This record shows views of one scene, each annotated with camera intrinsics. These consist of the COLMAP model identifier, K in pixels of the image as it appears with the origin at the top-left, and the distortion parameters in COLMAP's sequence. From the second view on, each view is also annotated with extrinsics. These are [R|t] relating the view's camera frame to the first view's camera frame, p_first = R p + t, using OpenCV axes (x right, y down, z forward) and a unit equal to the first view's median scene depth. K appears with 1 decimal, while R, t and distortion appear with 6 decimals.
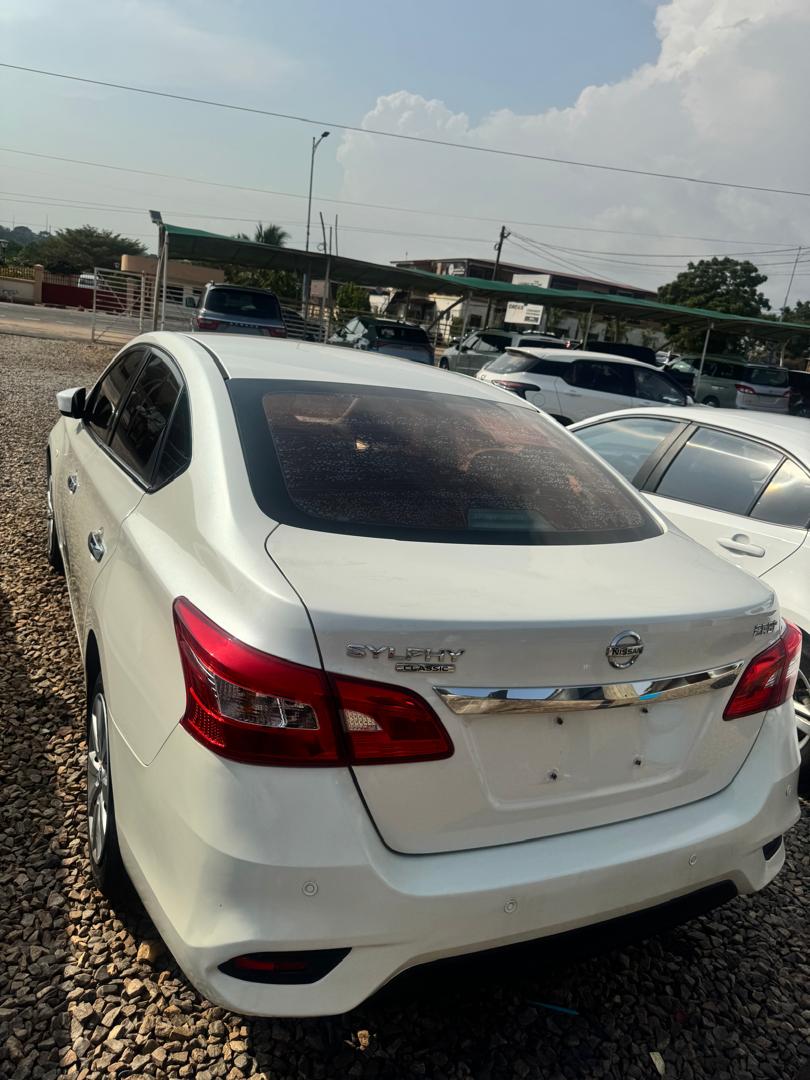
lens RADIAL K [[757.6, 0, 437.1], [0, 757.6, 569.4], [0, 0, 1]] dist [-0.009469, -0.005064]
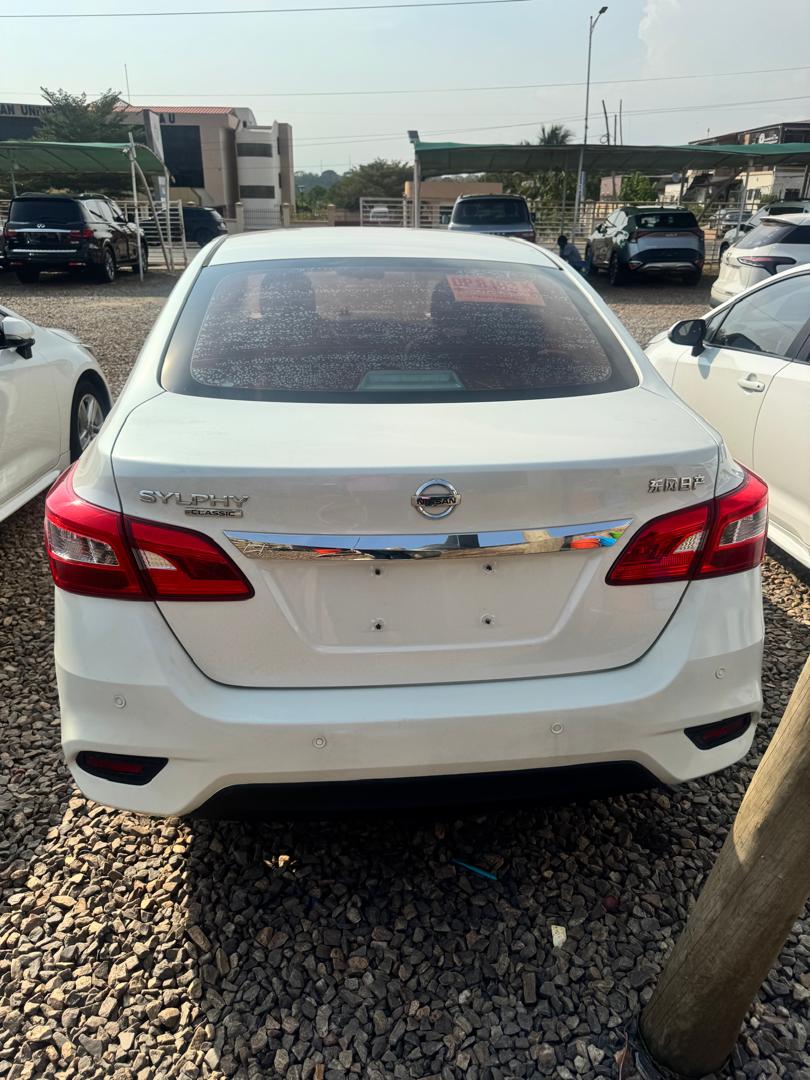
lens RADIAL K [[757.6, 0, 437.1], [0, 757.6, 569.4], [0, 0, 1]] dist [-0.009469, -0.005064]
pose [[0.932022, 0.016181, -0.362041, 0.540561], [0.024010, 0.994051, 0.106238, 0.084686], [0.361606, -0.107709, 0.926088, 0.101653]]
